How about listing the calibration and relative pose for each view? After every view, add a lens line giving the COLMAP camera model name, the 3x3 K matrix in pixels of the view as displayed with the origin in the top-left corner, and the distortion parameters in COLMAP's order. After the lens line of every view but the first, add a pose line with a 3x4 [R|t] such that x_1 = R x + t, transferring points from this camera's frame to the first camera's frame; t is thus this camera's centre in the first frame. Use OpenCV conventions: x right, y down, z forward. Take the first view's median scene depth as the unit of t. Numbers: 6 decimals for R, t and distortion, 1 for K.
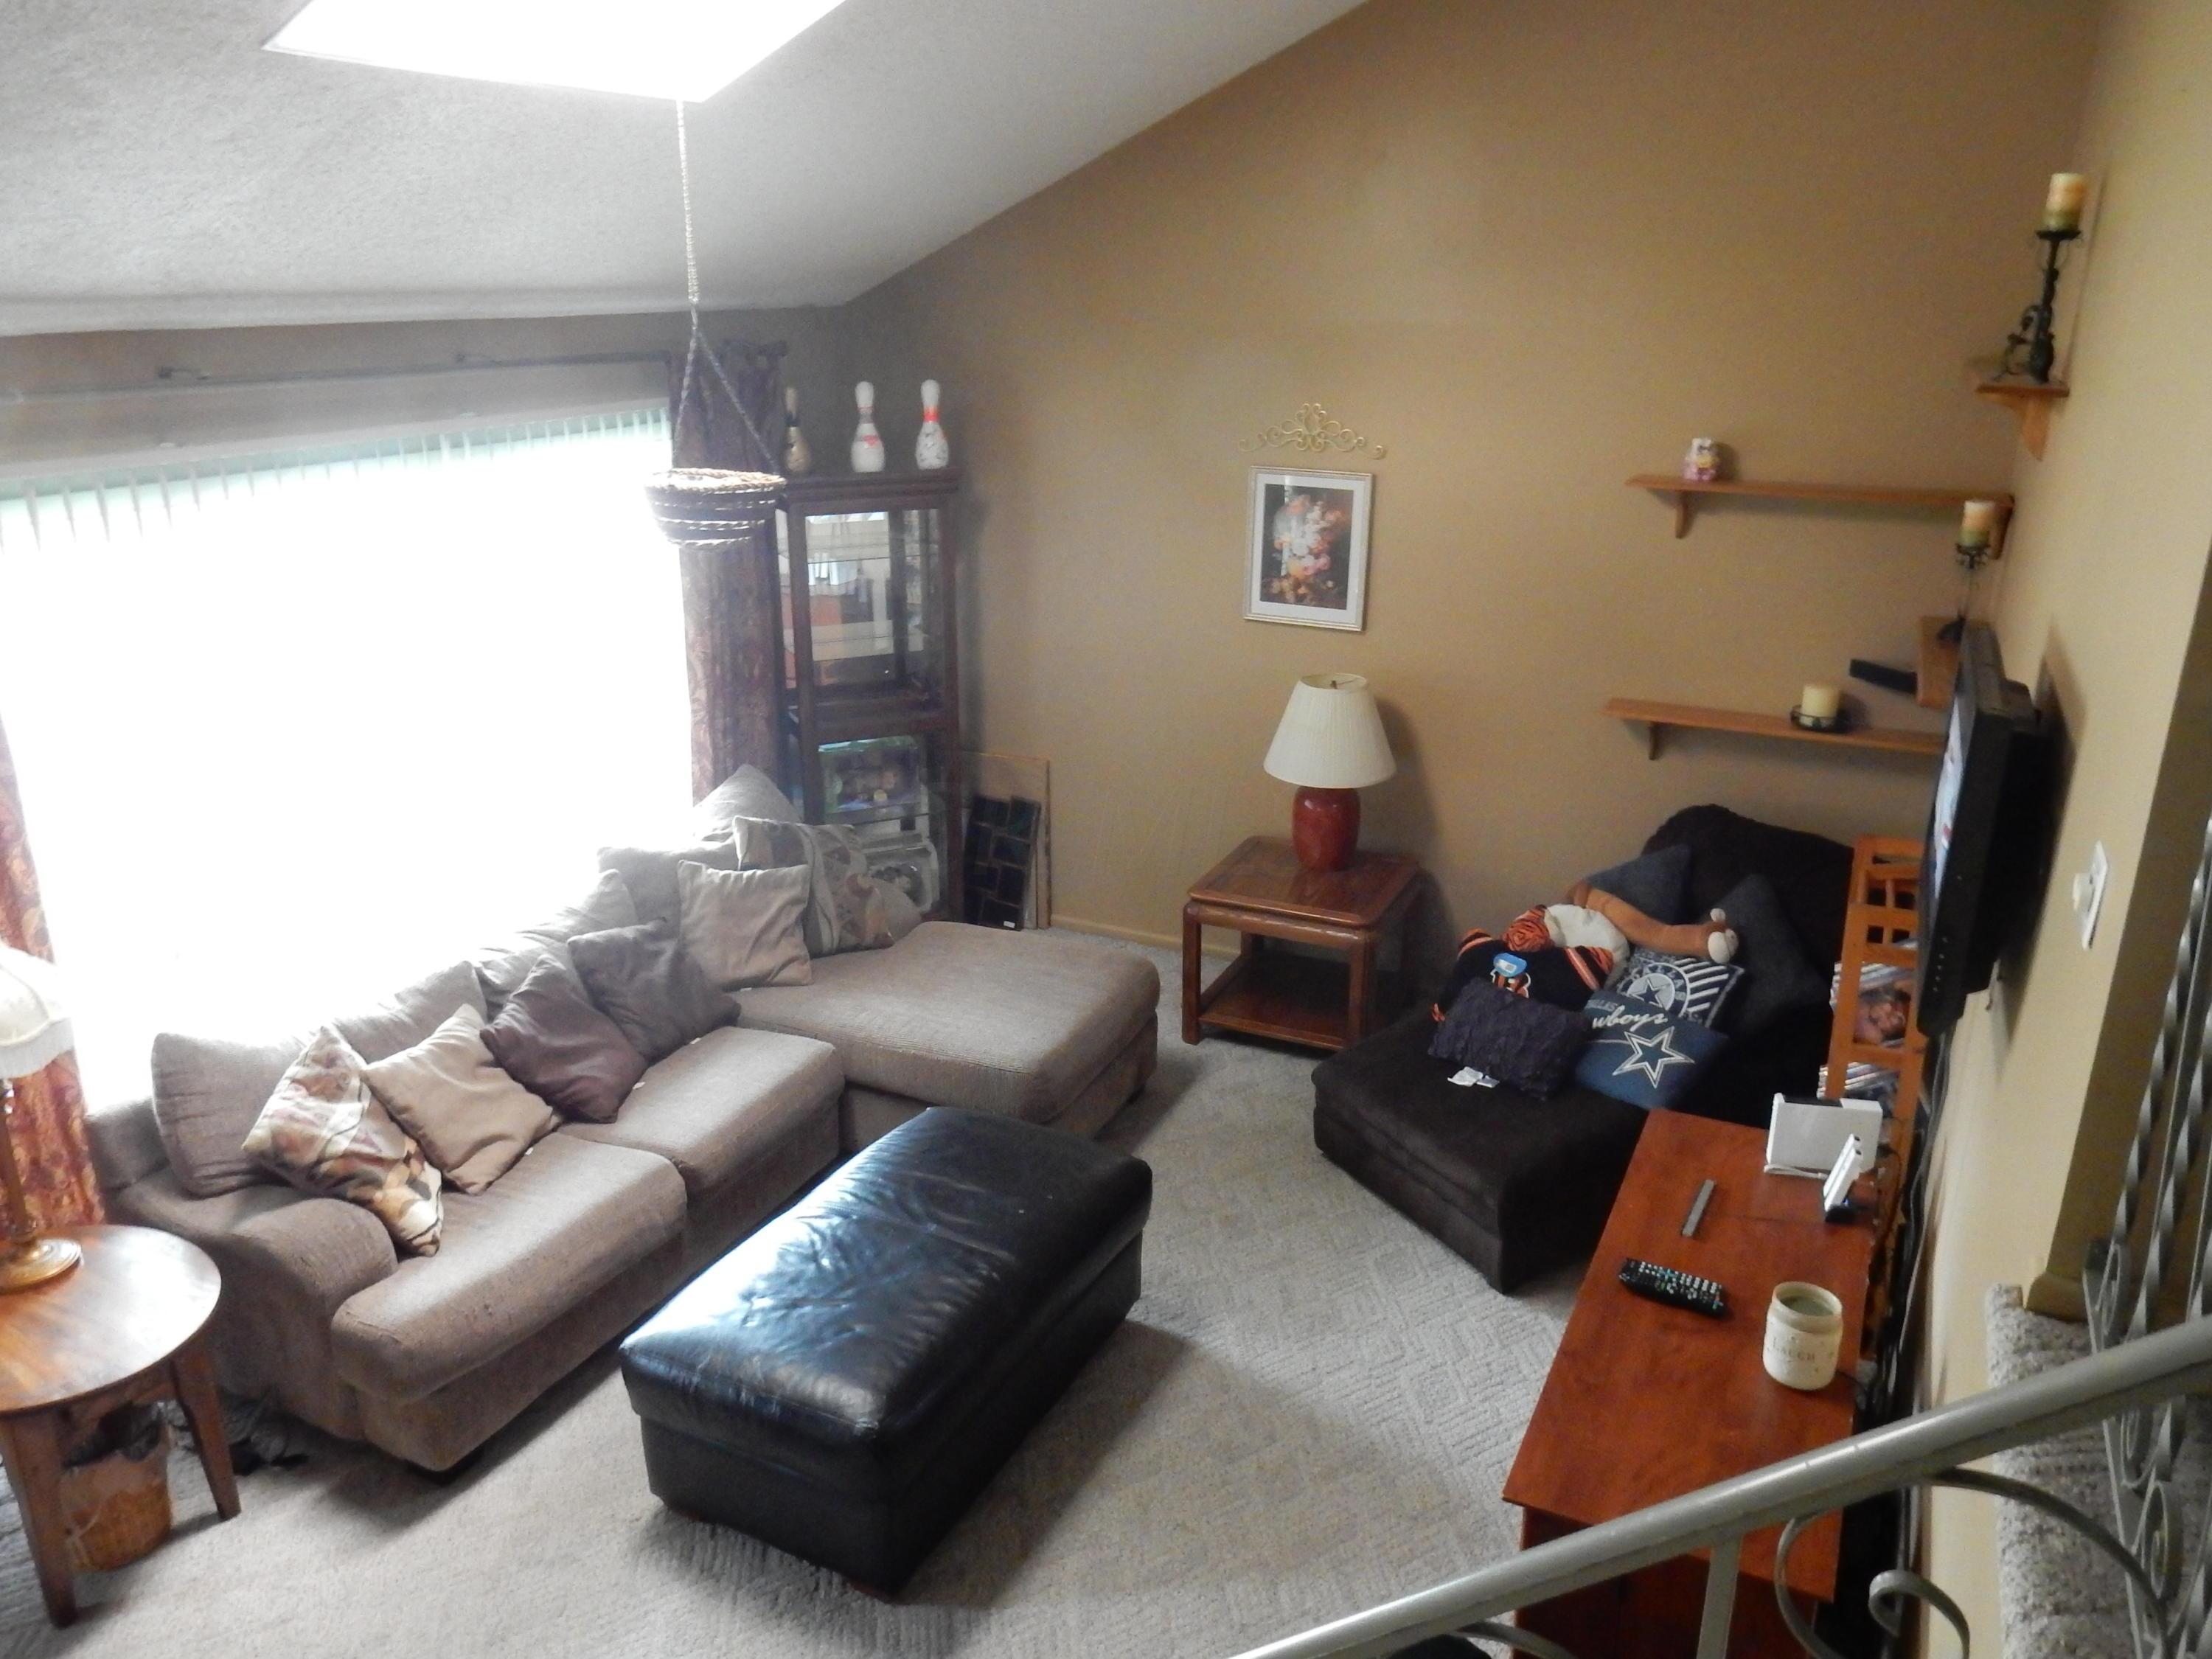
lens RADIAL K [[1611.6, 0, 1100.5], [0, 1611.6, 830.1], [0, 0, 1]] dist [0.001133, 0.001300]
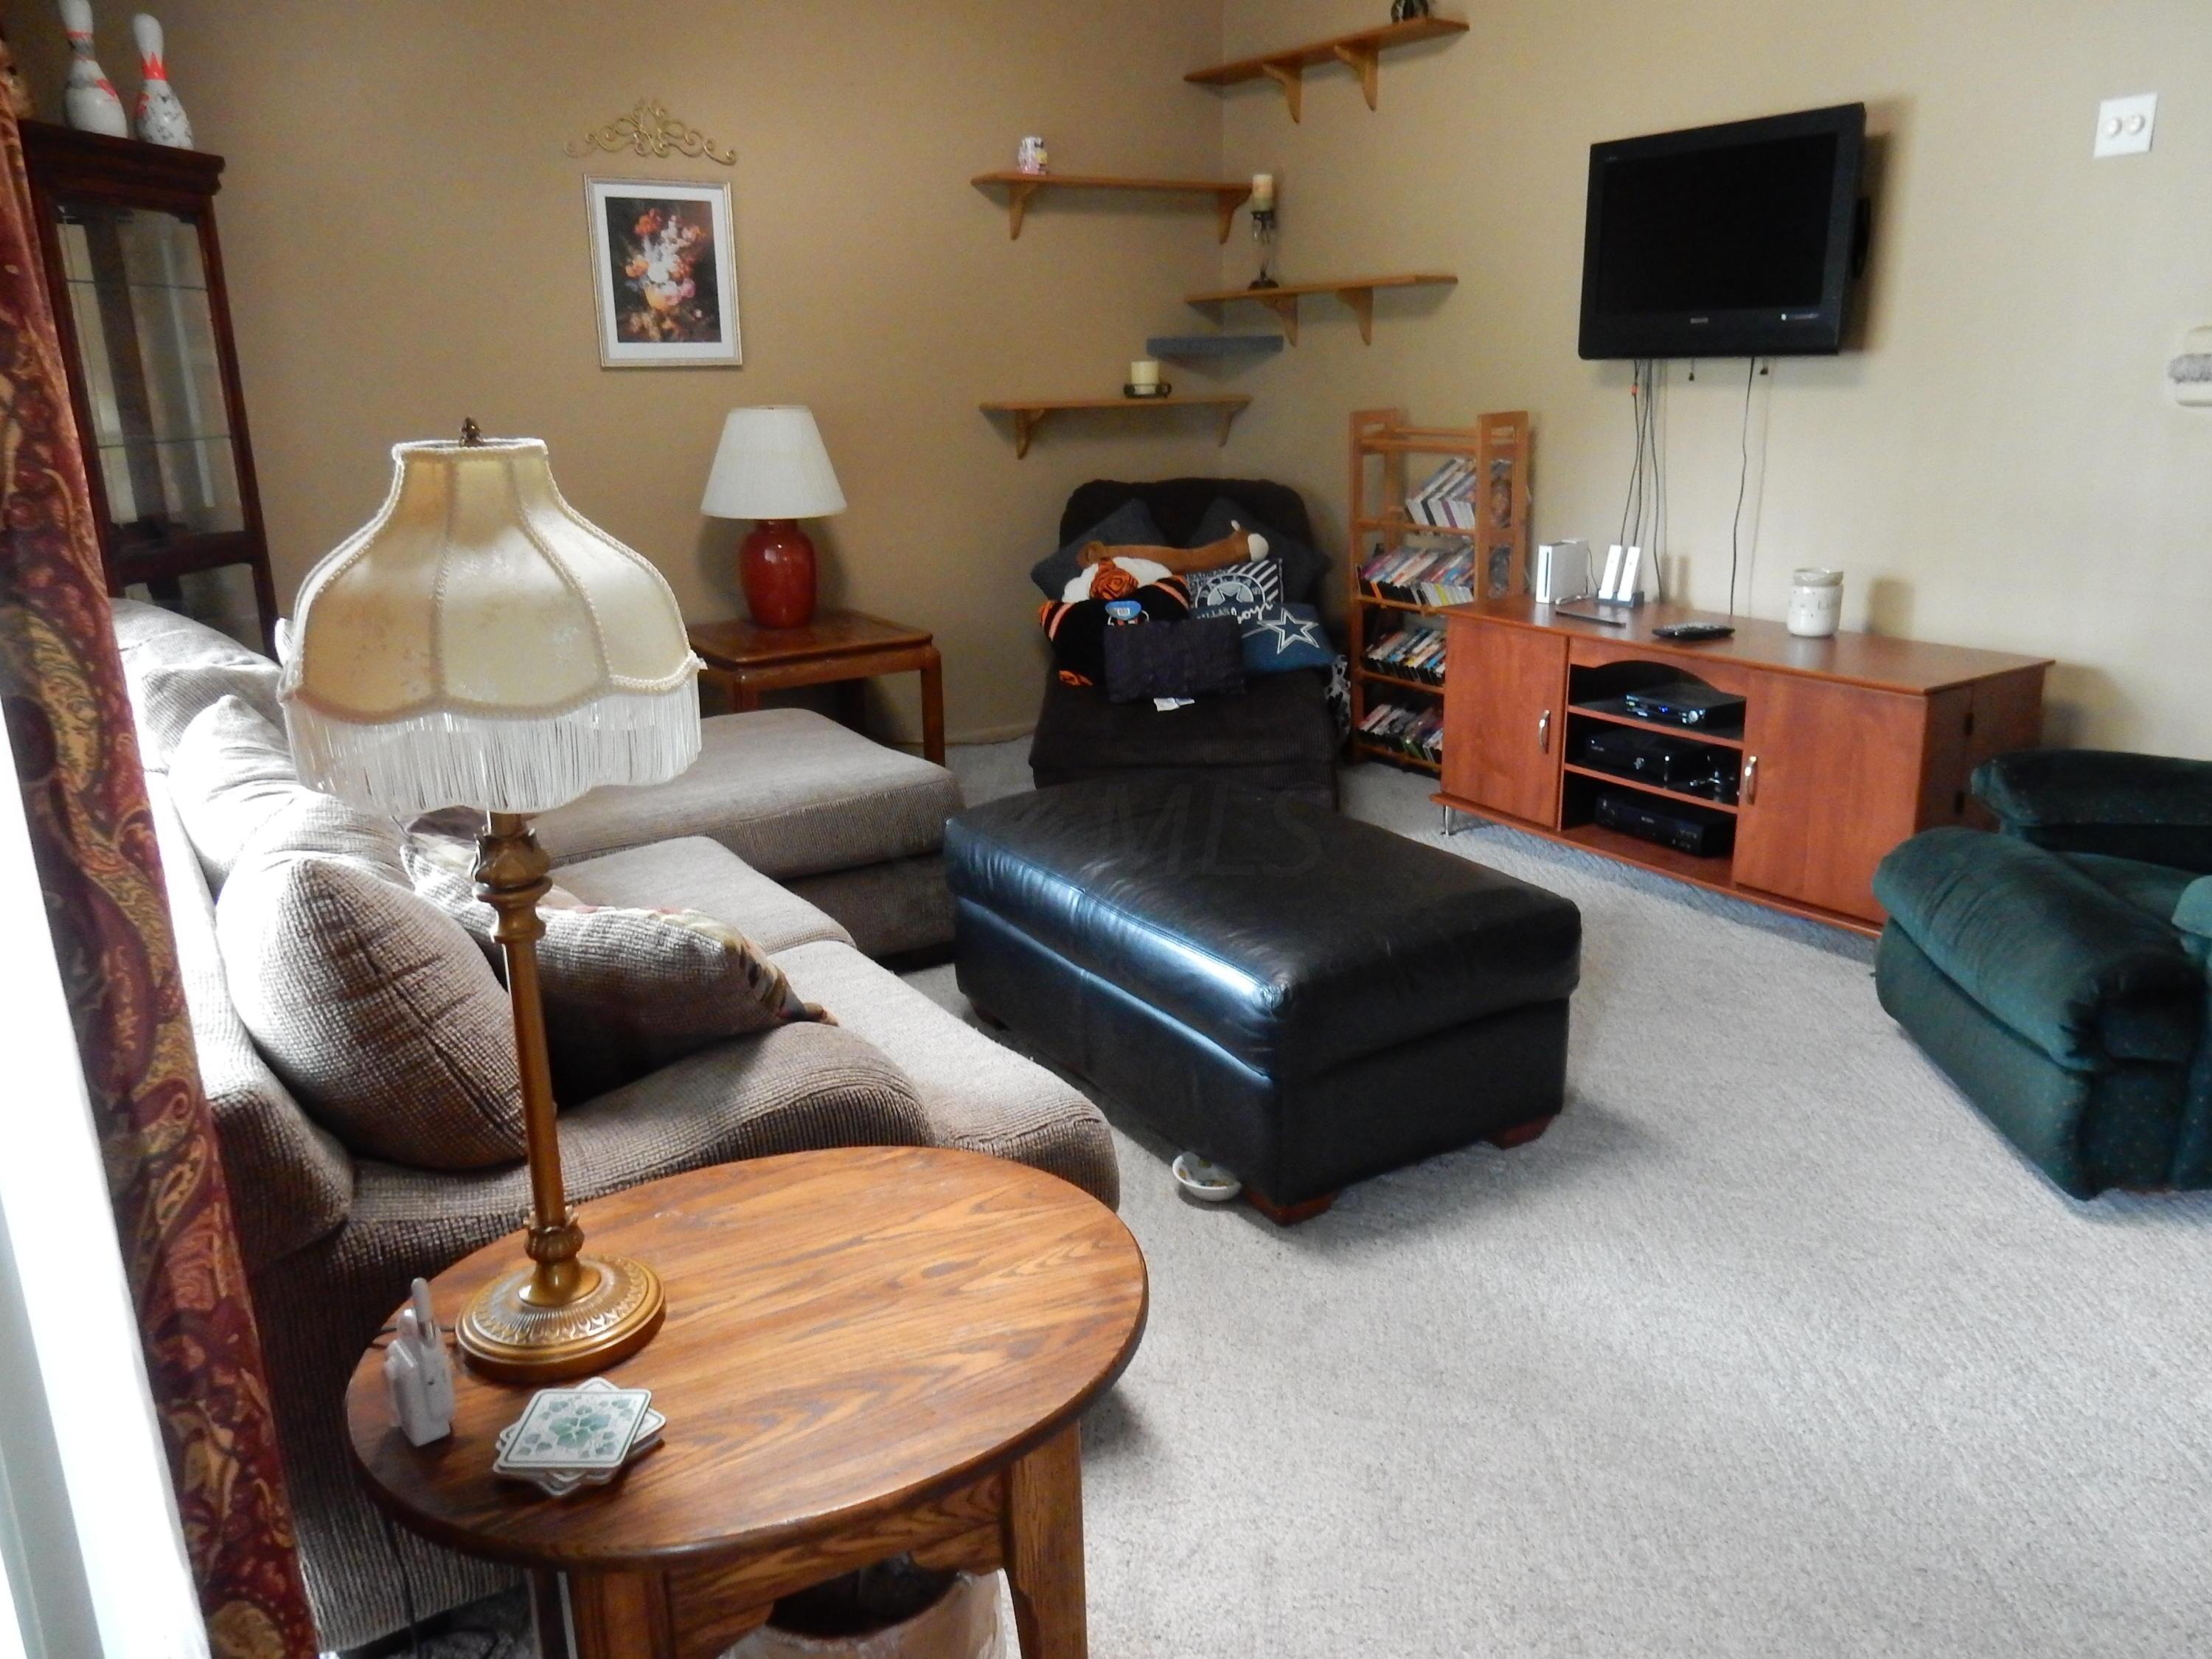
lens RADIAL K [[1621.9, 0, 1100.1], [0, 1621.9, 834.3], [0, 0, 1]] dist [-0.014598, 0.023862]
pose [[0.519977, -0.254658, 0.815337, -0.622249], [0.298745, 0.948460, 0.105714, 0.103348], [-0.800235, 0.188609, 0.569255, 0.432778]]
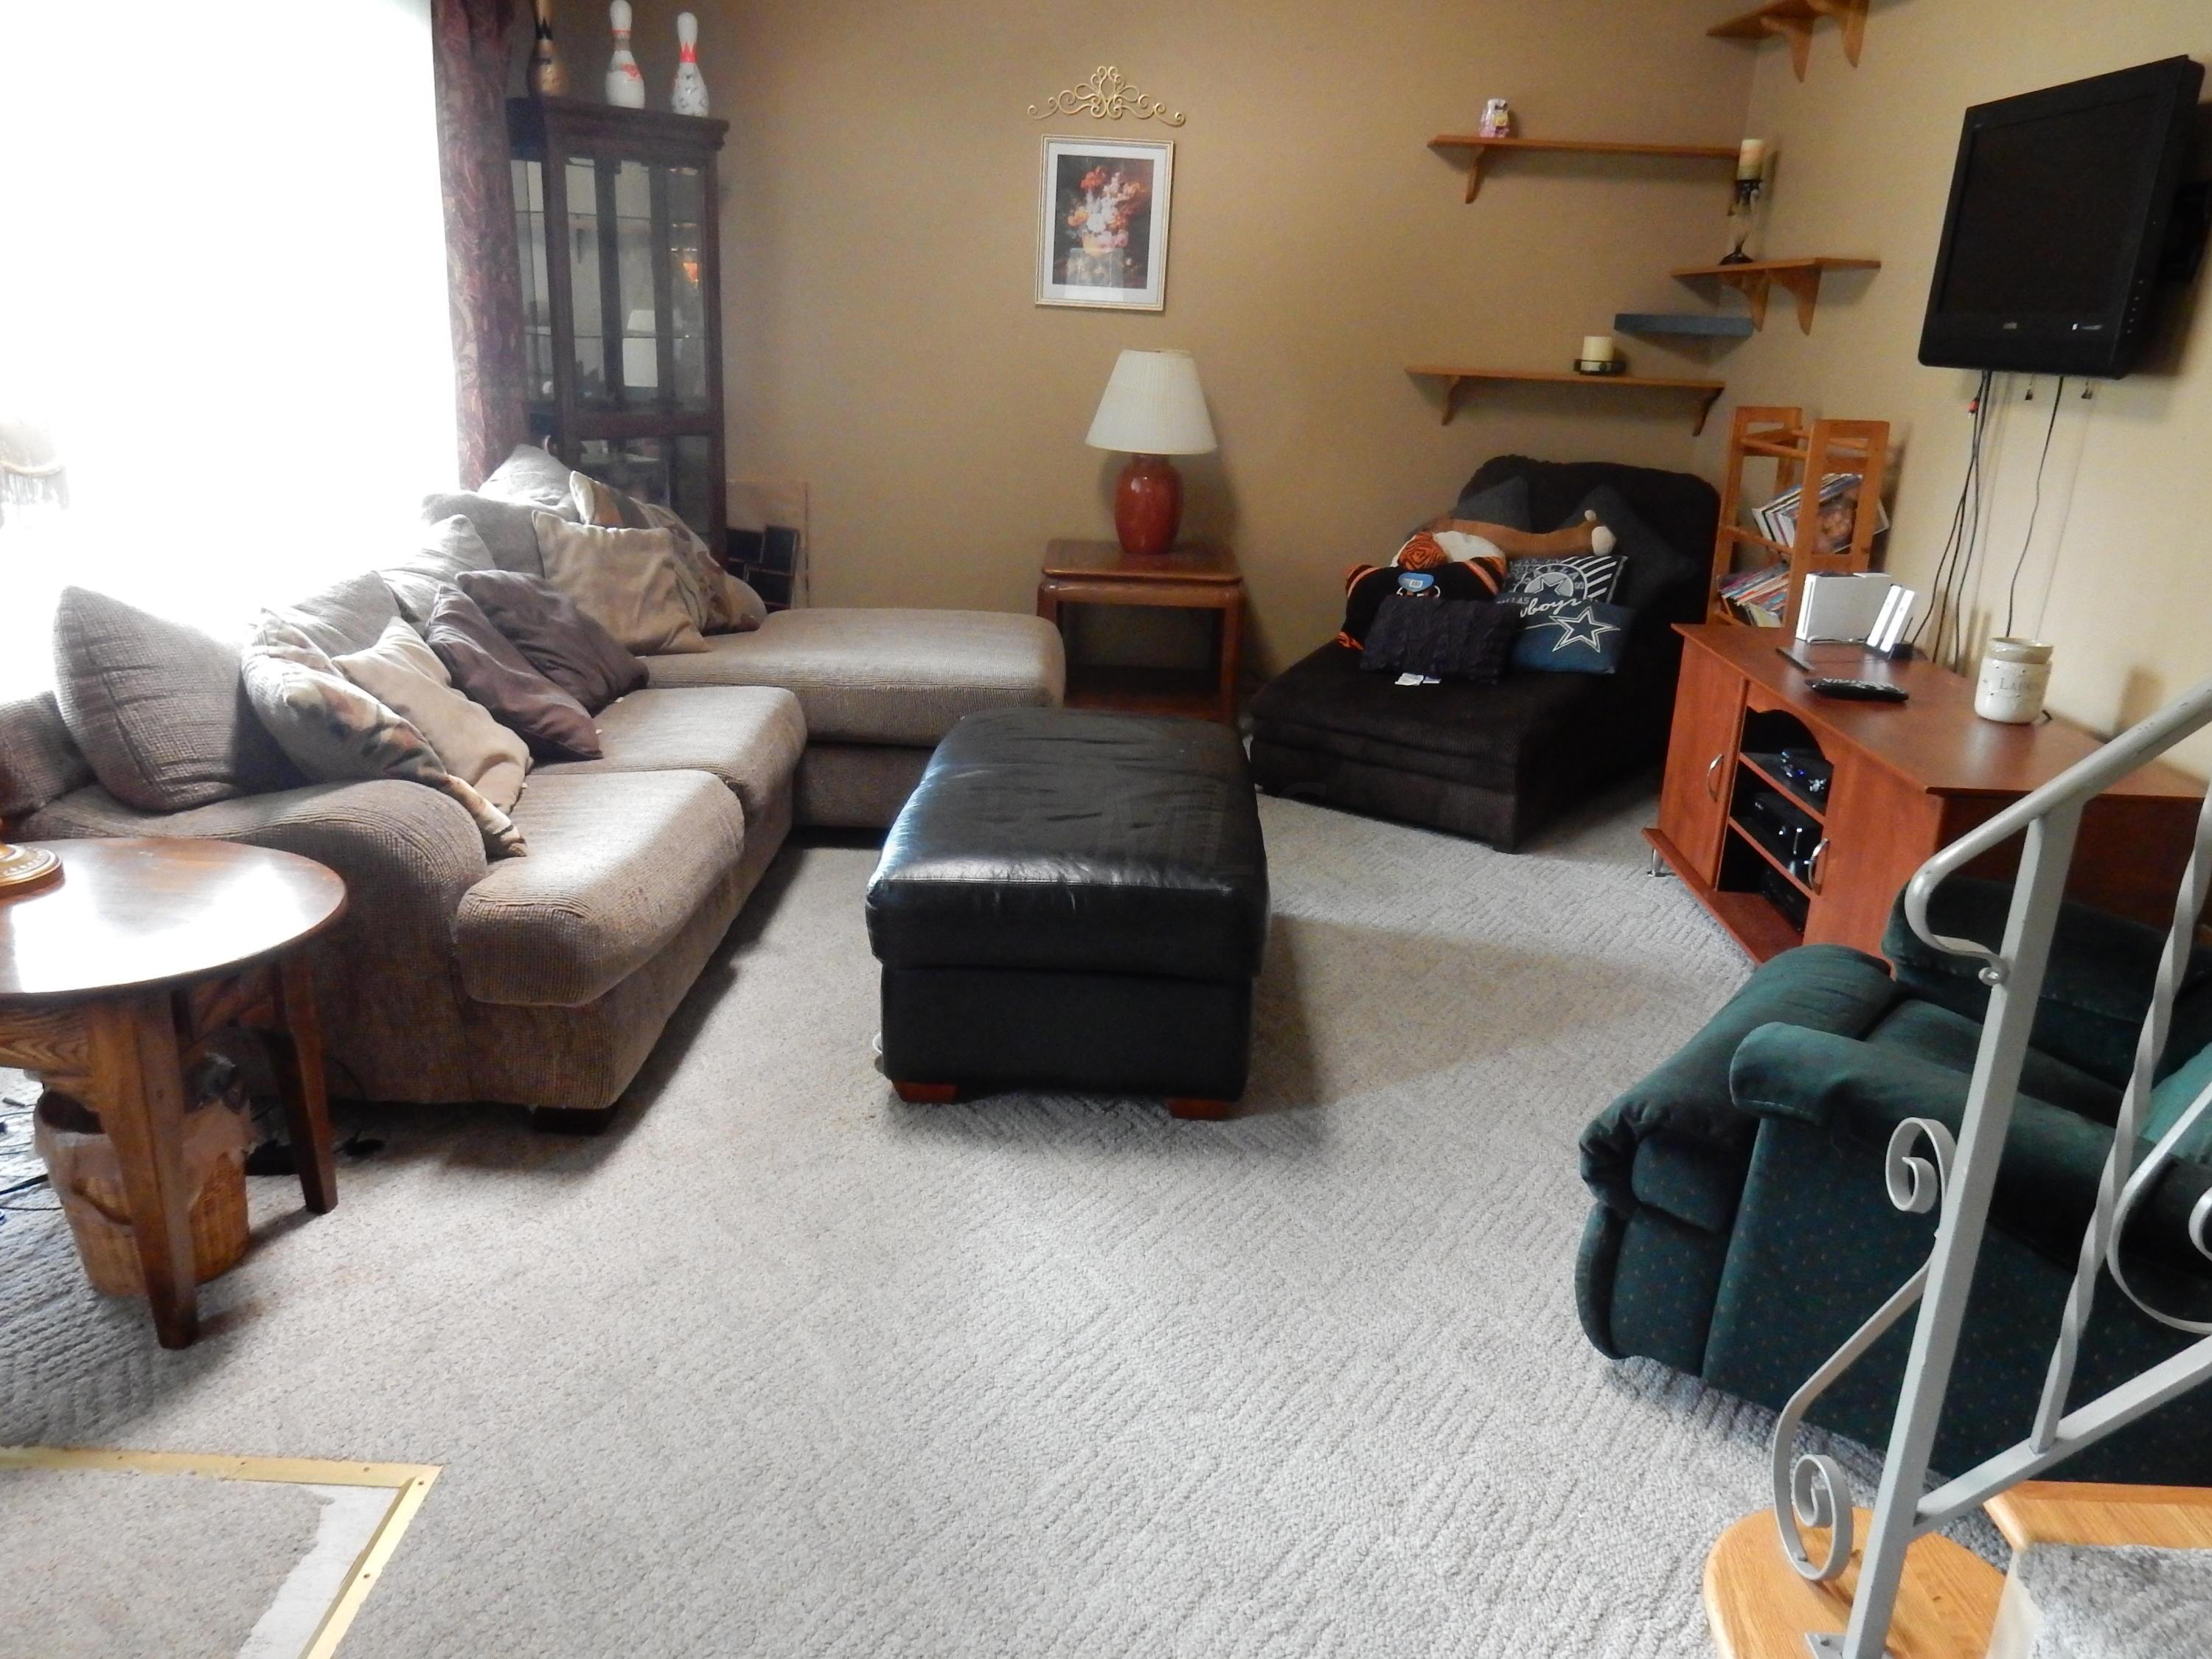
lens RADIAL K [[1621.9, 0, 1100.1], [0, 1621.9, 834.3], [0, 0, 1]] dist [-0.014598, 0.023862]
pose [[0.906774, -0.098923, 0.409847, -0.358651], [0.099230, 0.994852, 0.020581, 0.197481], [-0.409773, 0.022007, 0.911922, 0.138163]]
